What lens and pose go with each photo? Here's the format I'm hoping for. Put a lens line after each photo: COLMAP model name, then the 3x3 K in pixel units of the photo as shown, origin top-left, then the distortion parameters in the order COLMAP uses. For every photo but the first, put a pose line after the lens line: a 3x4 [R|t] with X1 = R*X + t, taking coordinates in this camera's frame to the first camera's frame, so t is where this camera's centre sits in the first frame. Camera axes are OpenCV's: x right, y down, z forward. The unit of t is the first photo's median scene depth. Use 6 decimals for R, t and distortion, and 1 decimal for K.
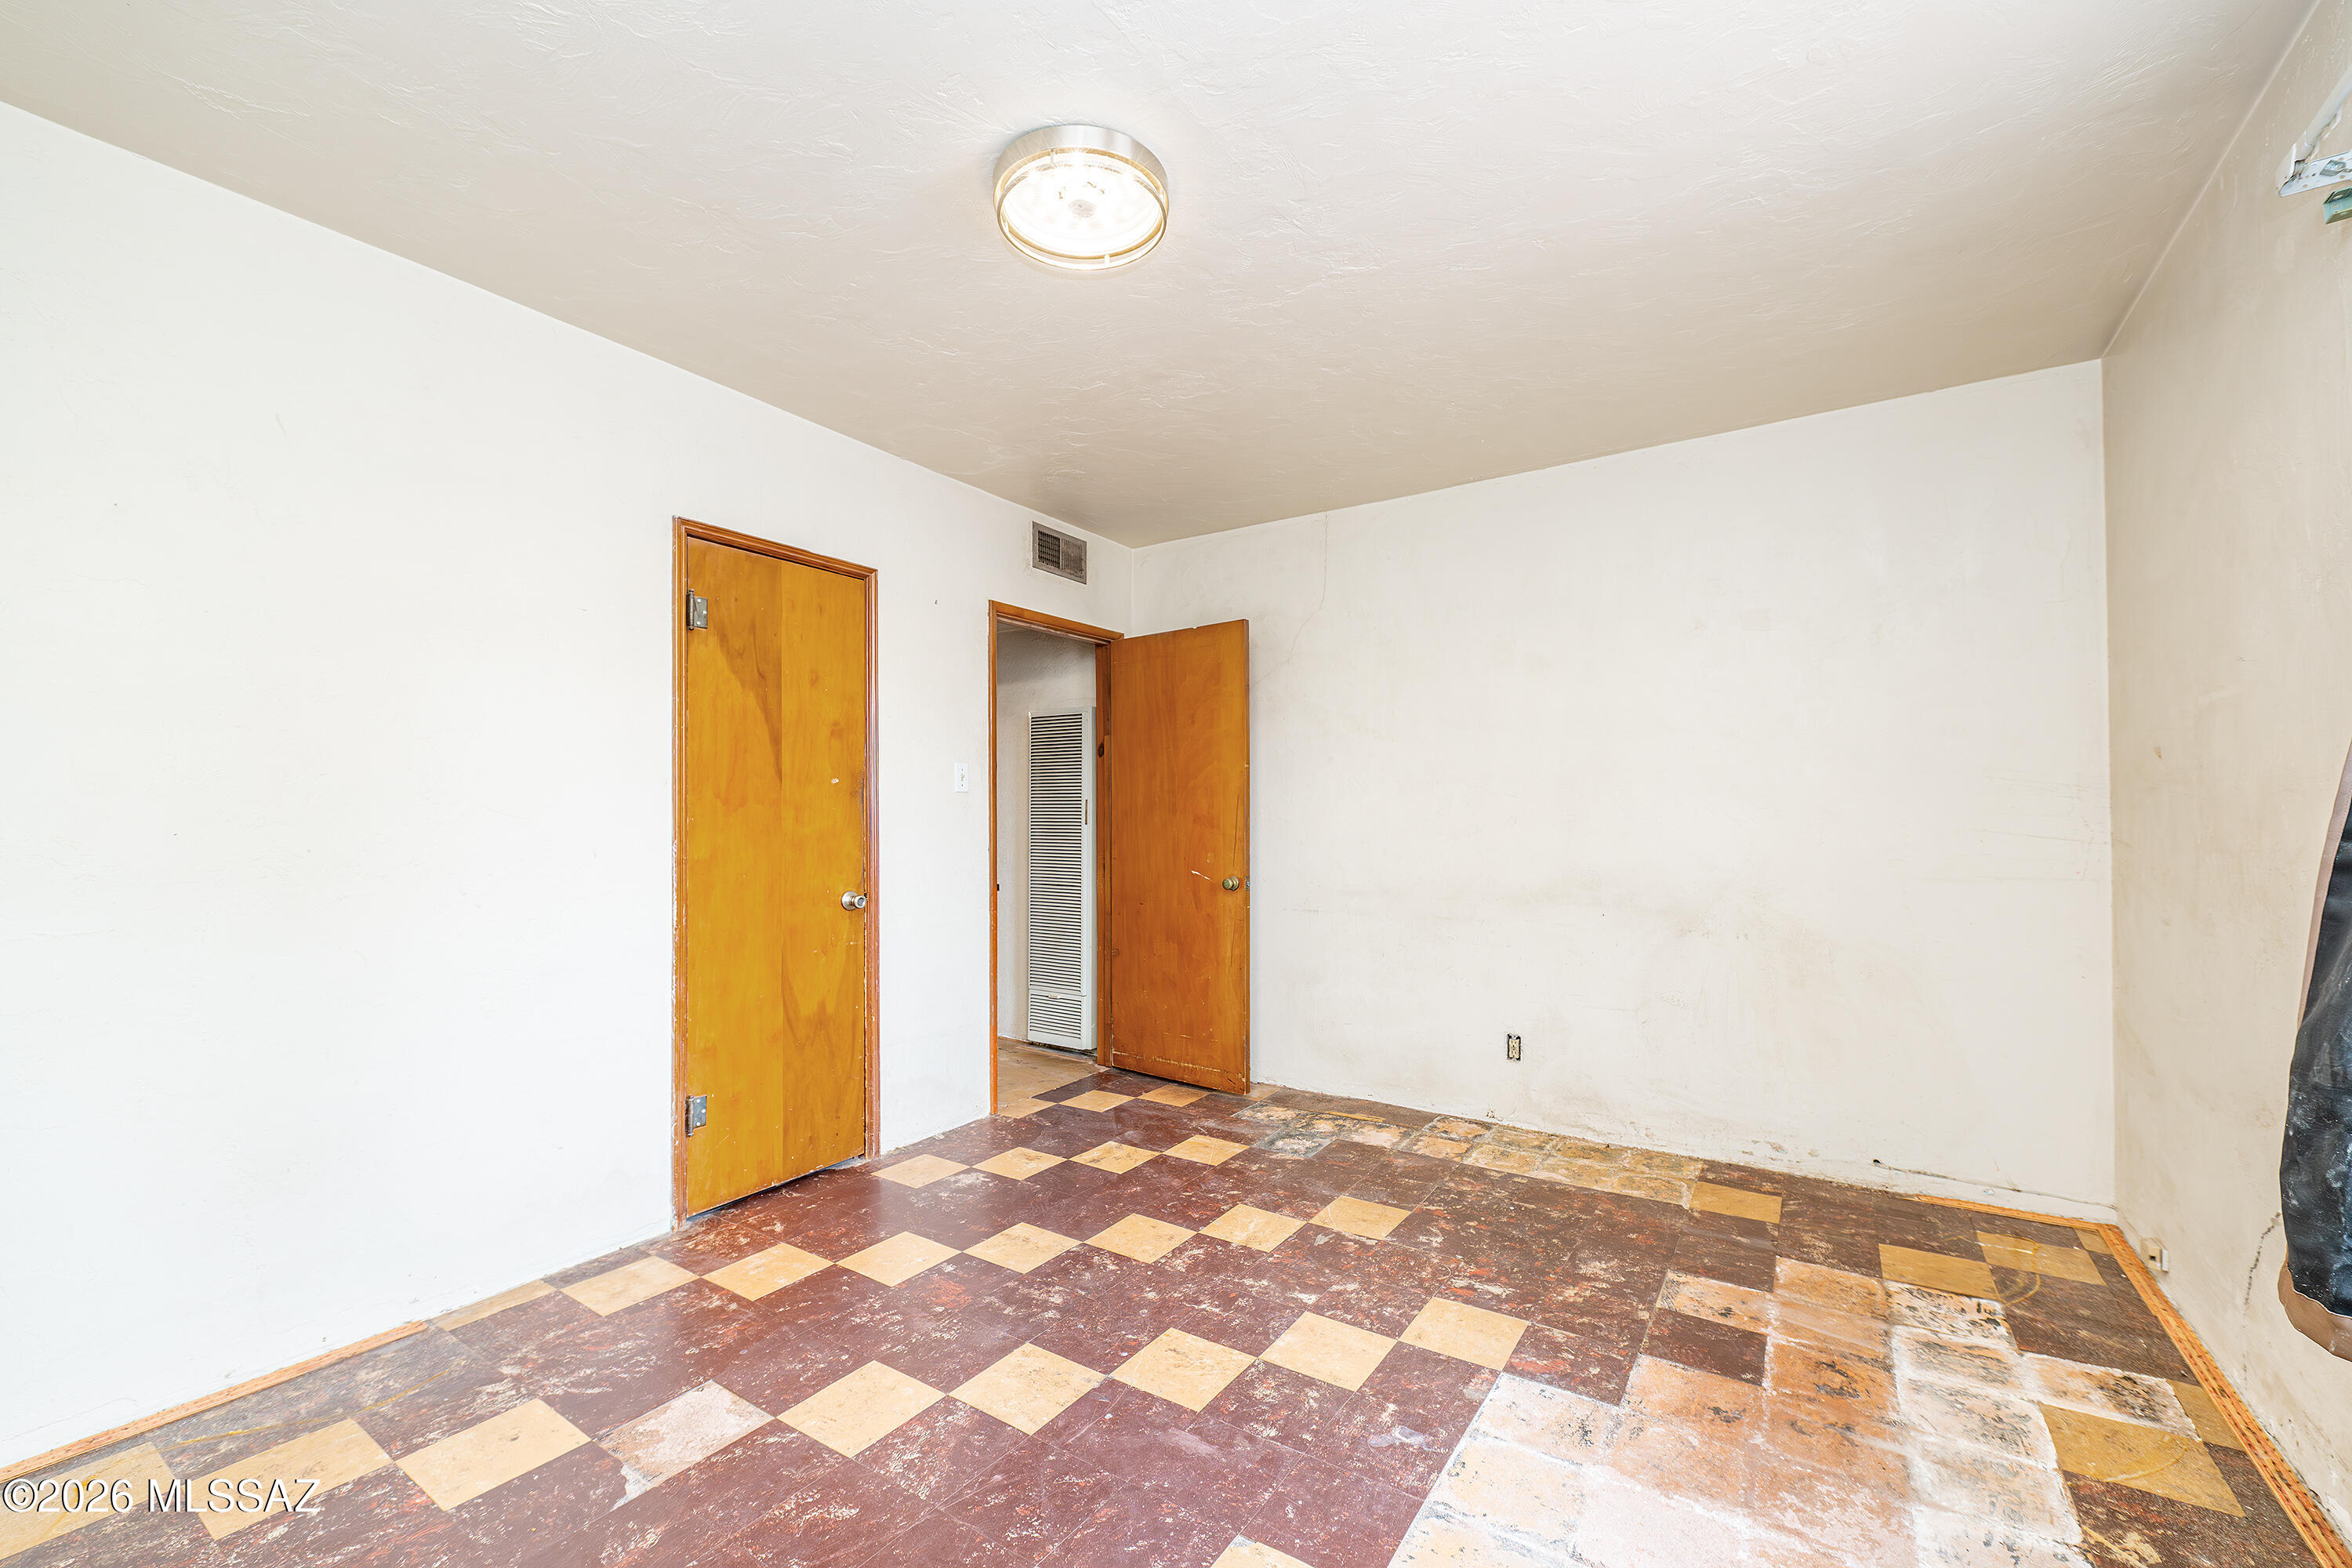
lens RADIAL K [[946.3, 0, 1188.3], [0, 946.3, 783.6], [0, 0, 1]] dist [0.000686, -0.000136]
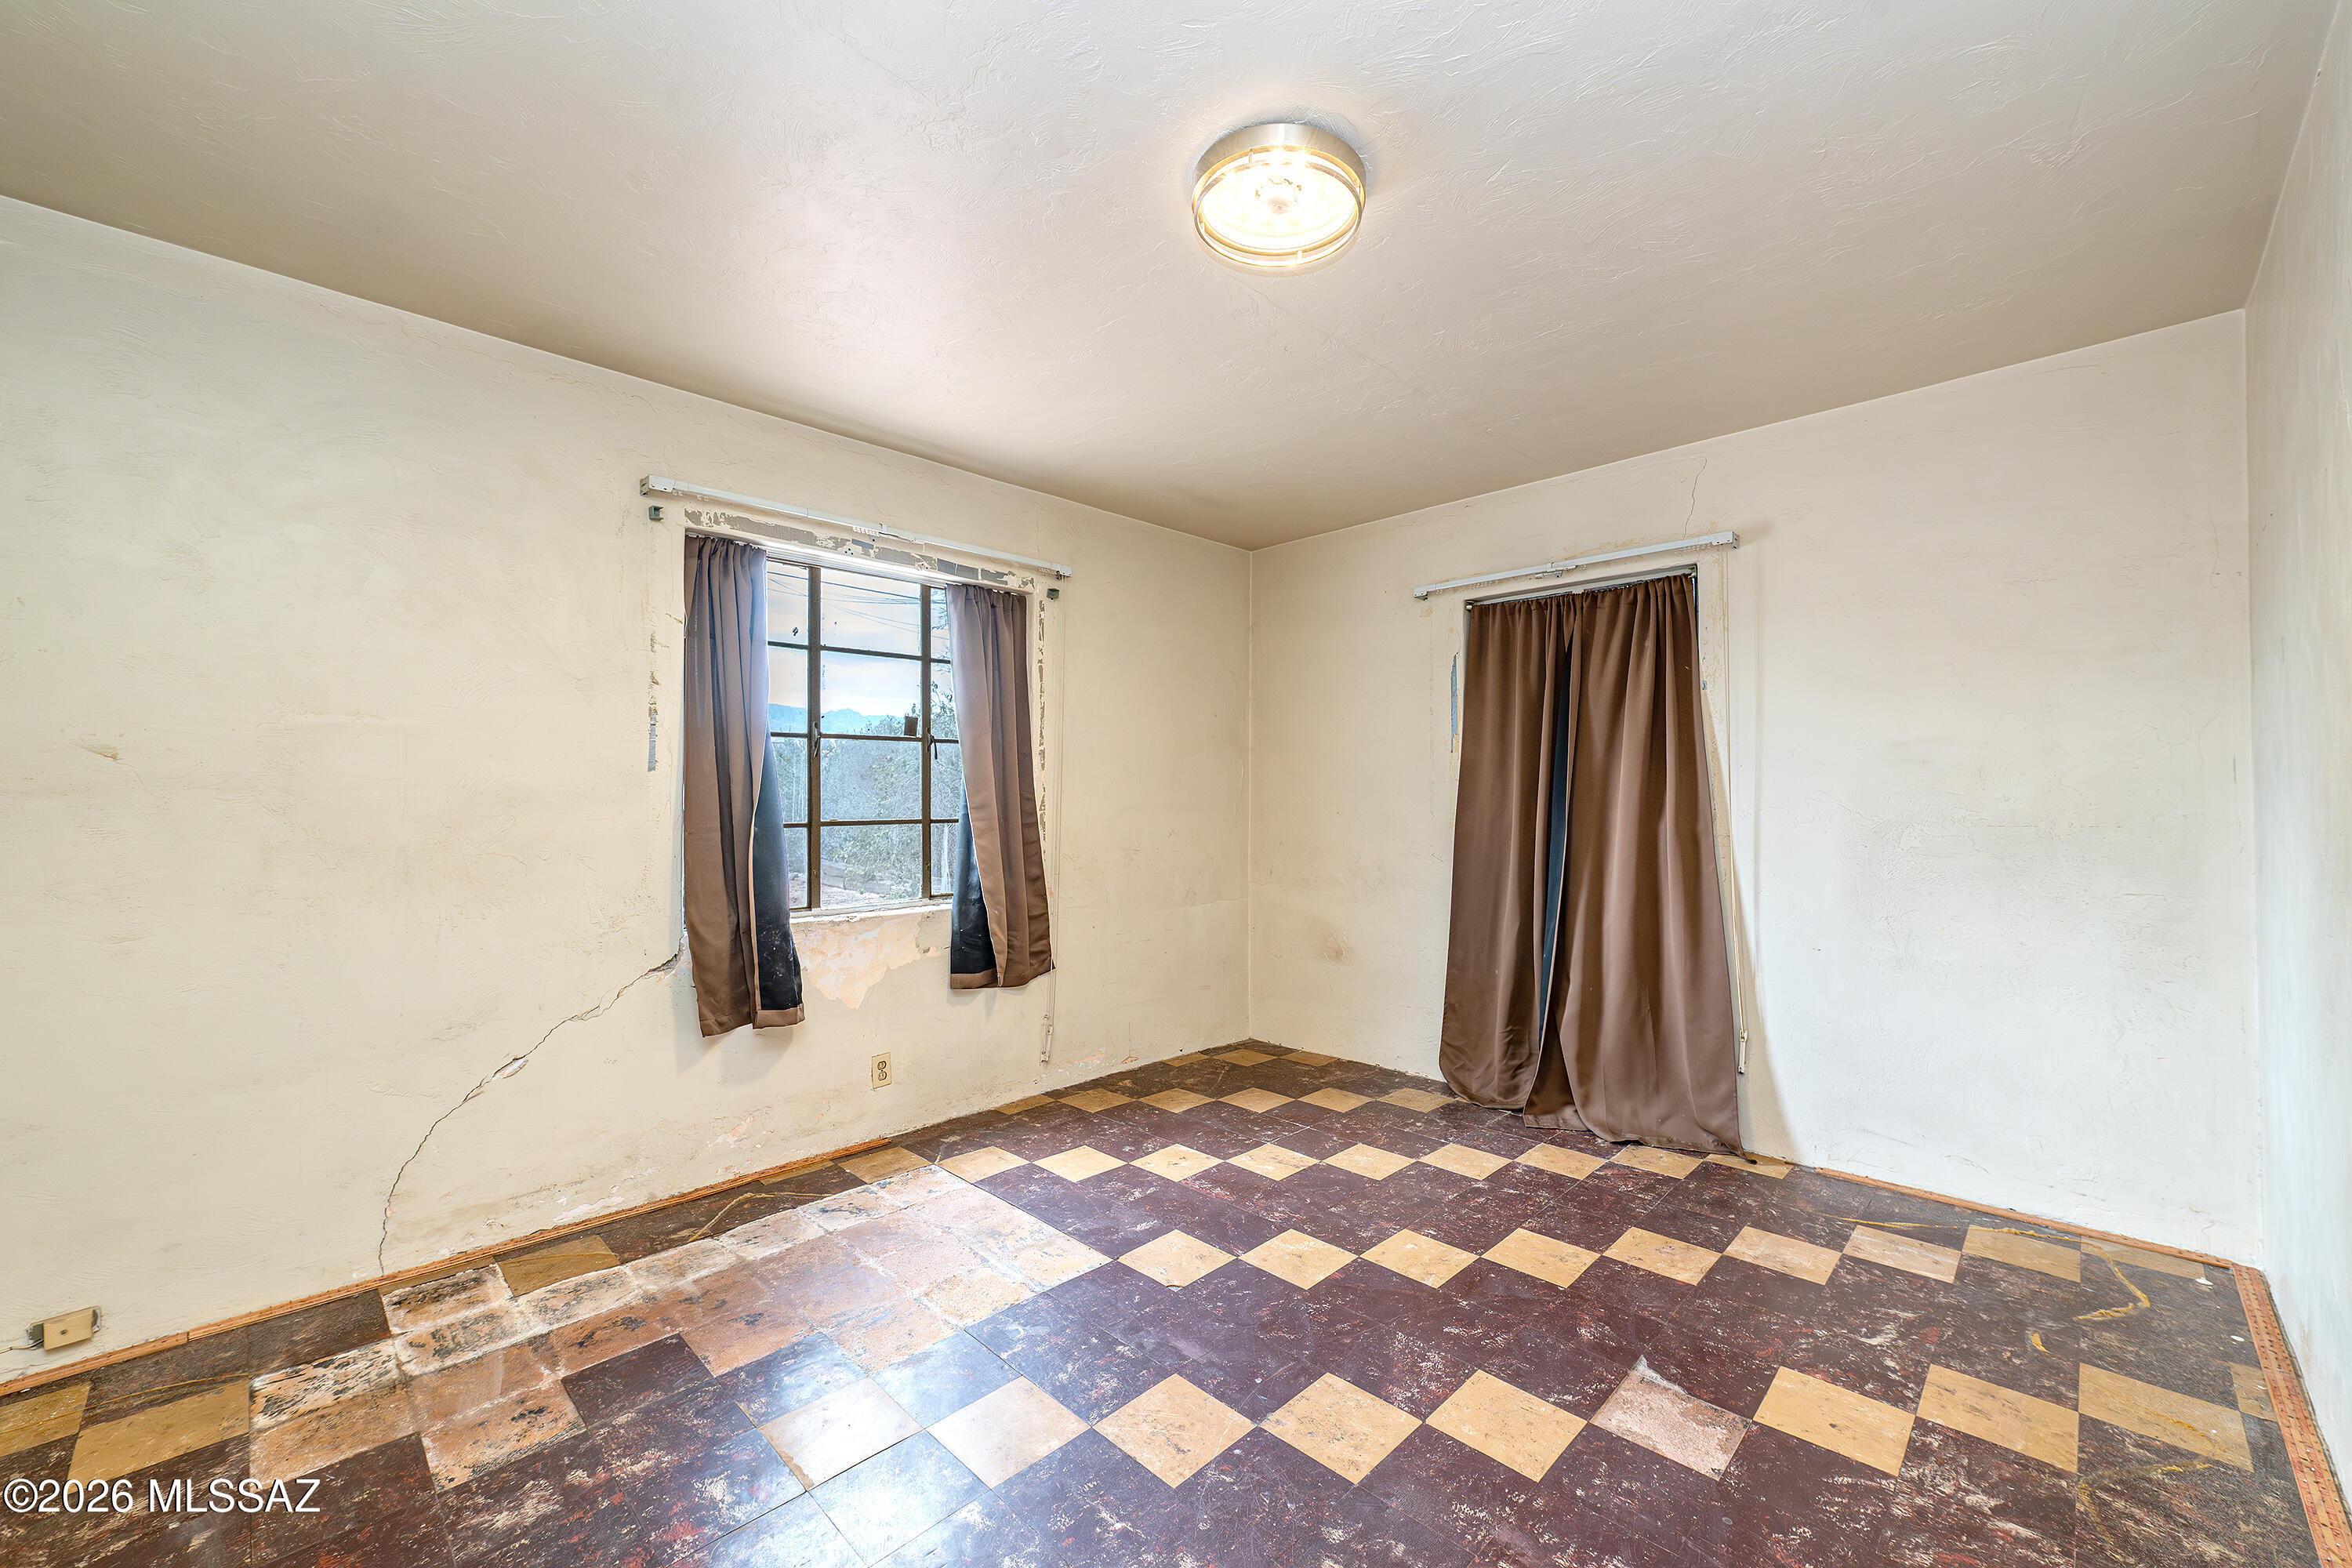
lens RADIAL K [[946.3, 0, 1188.3], [0, 946.3, 783.6], [0, 0, 1]] dist [0.000686, -0.000136]
pose [[-0.983933, 0.010119, 0.178249, -0.195223], [-0.000055, 0.998375, -0.056984, 0.047925], [-0.178536, -0.056078, -0.982334, 2.014360]]
